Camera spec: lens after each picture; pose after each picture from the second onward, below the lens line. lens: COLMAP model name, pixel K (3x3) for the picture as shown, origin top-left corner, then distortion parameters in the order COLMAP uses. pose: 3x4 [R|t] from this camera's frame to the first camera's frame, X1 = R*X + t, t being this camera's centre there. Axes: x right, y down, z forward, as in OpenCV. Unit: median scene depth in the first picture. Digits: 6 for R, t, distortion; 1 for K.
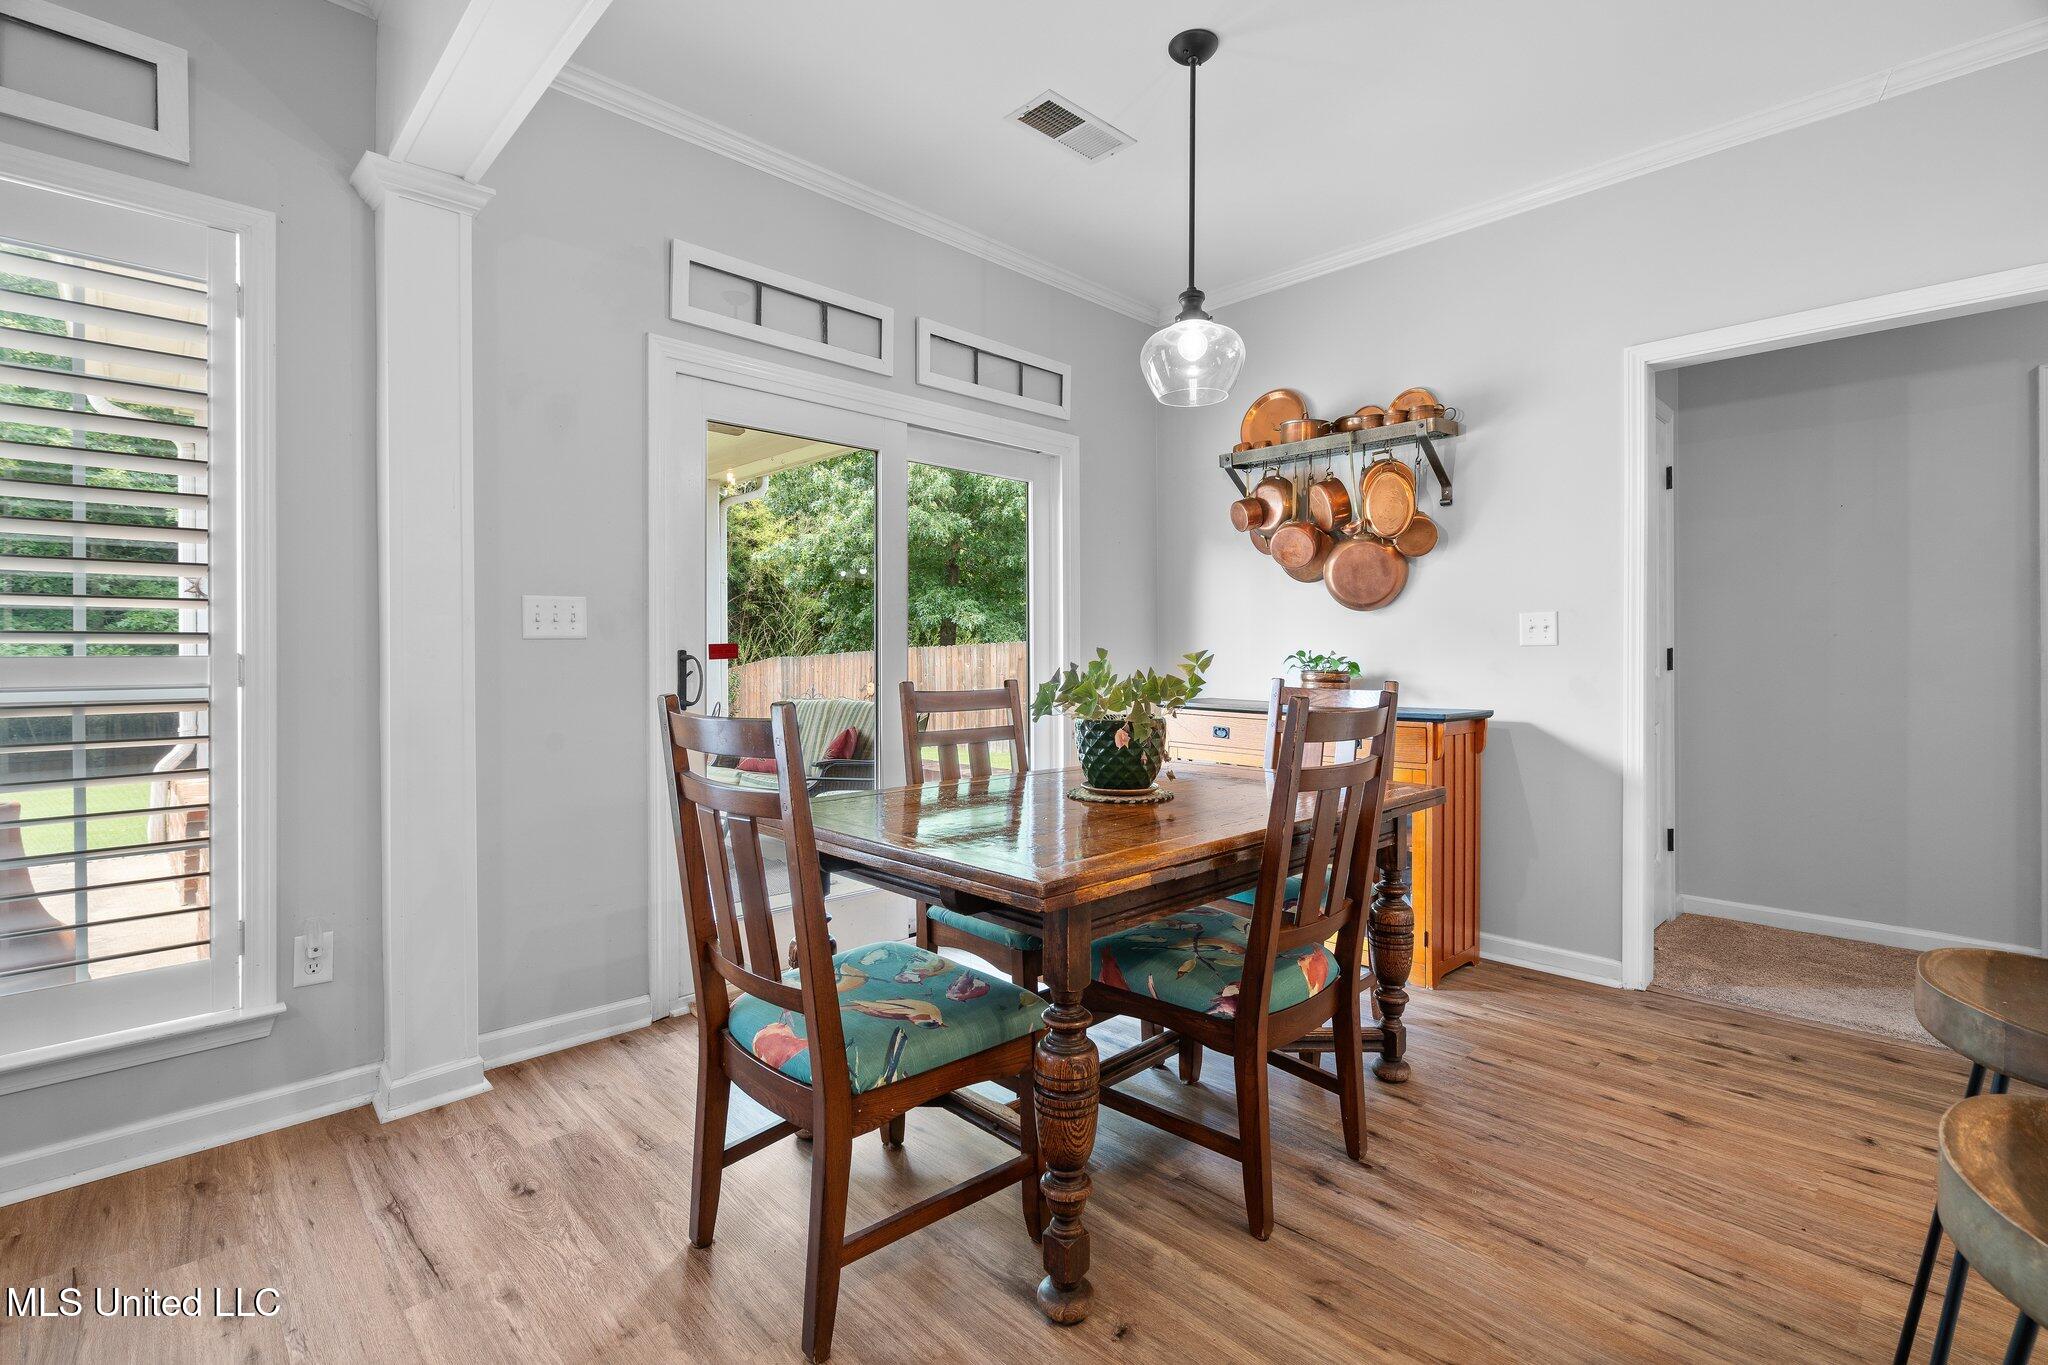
lens RADIAL K [[941.1, 0, 1022.2], [0, 941.1, 670.5], [0, 0, 1]] dist [0.002262, 0.000173]
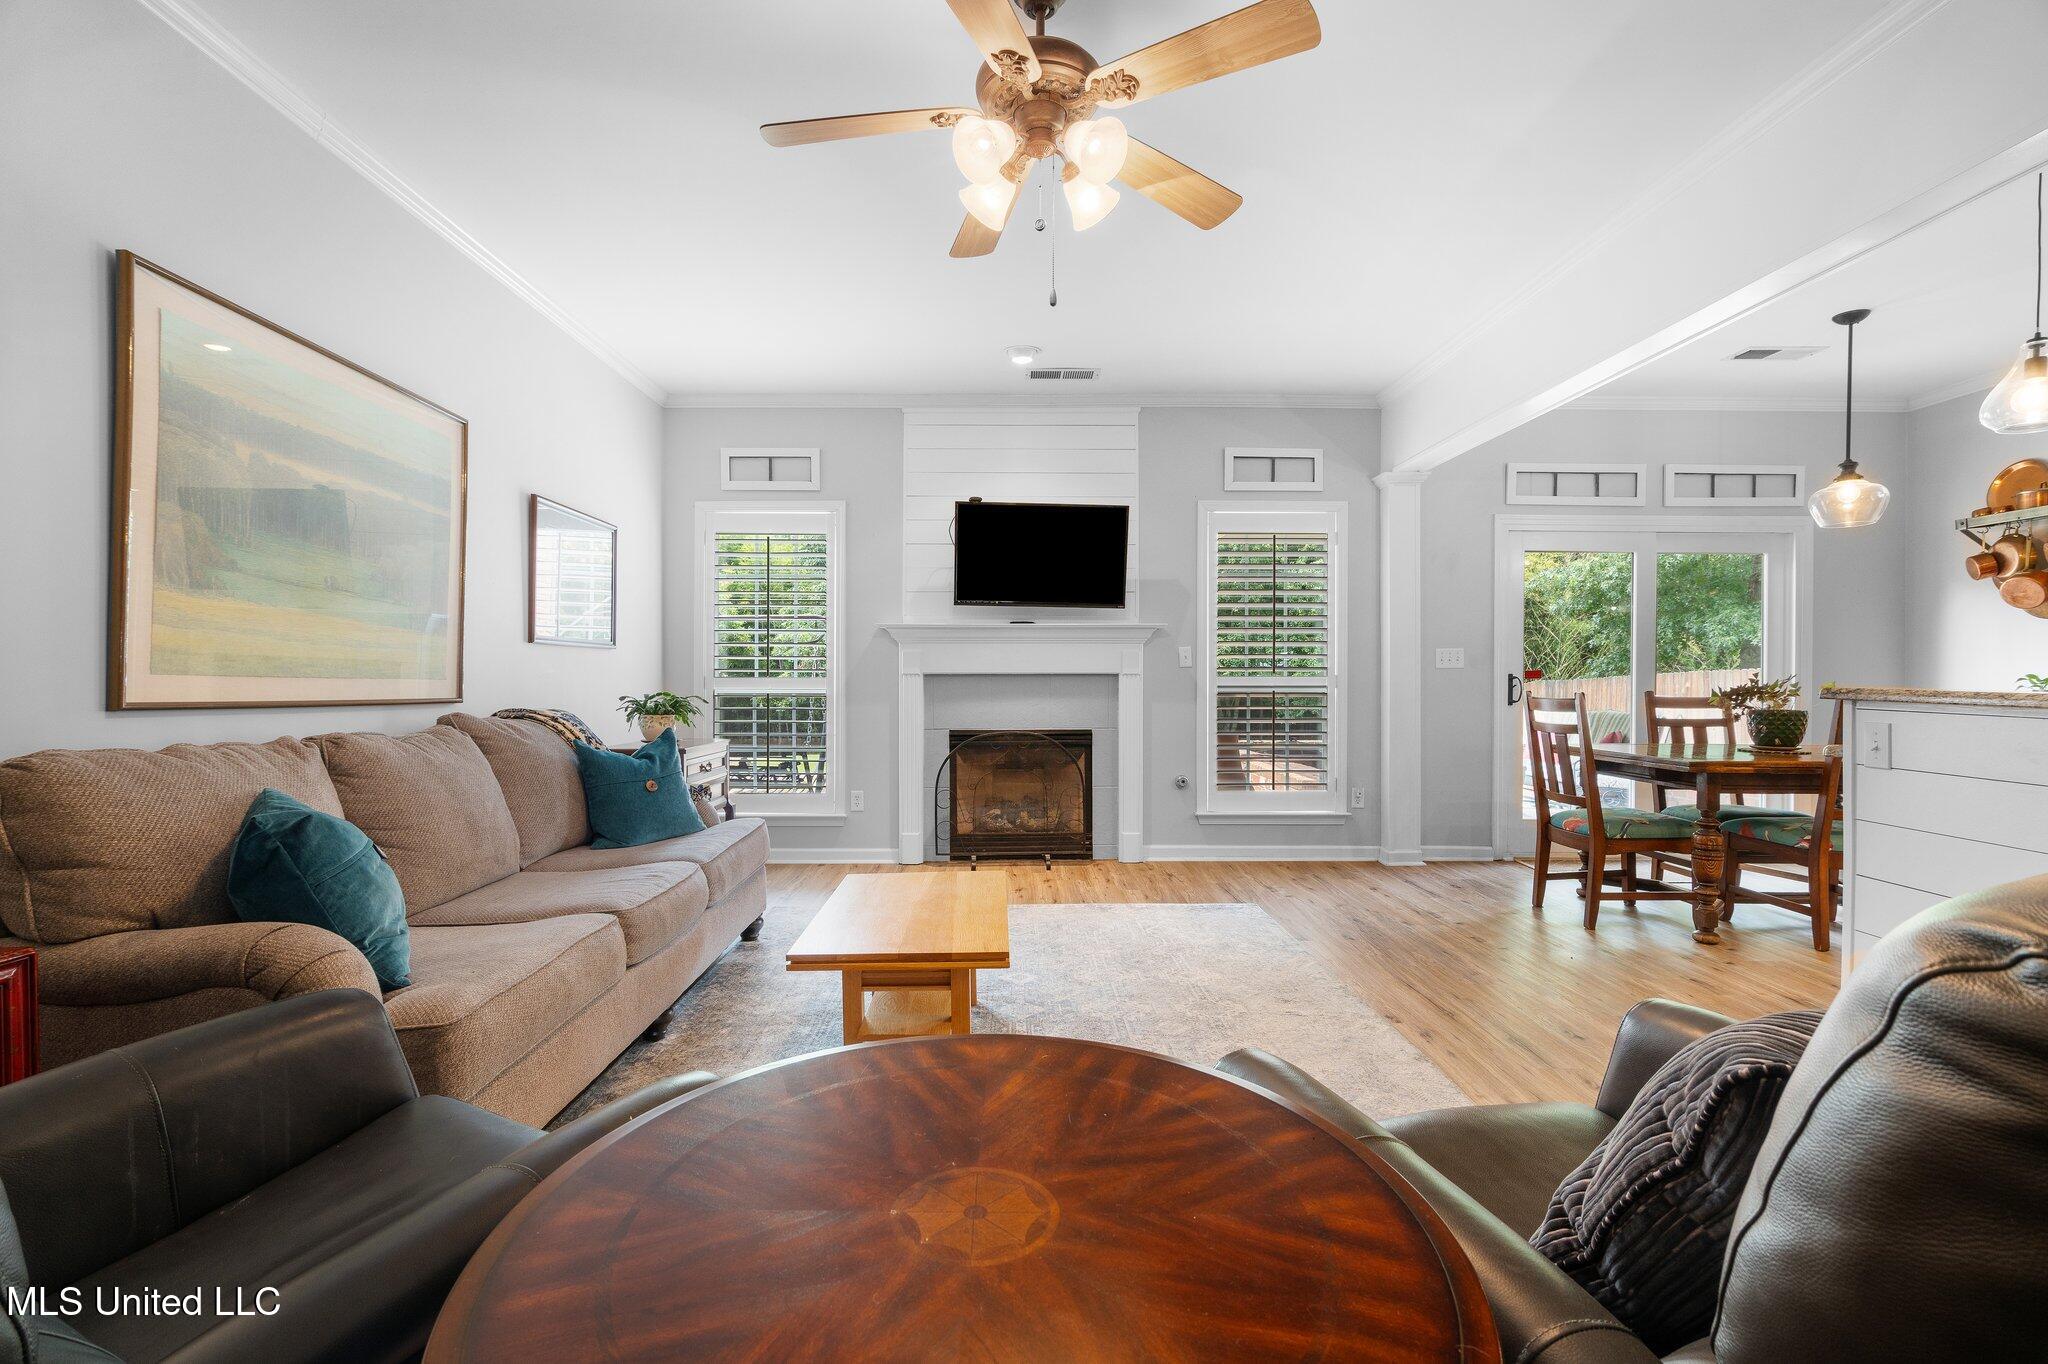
lens RADIAL K [[910.1, 0, 1025.6], [0, 910.1, 685.4], [0, 0, 1]] dist [-0.011976, 0.009275]
pose [[0.720550, 0.007693, -0.693361, 0.211359], [-0.013955, 0.999897, -0.003408, 0.021673], [0.693263, 0.012132, 0.720583, -1.018467]]
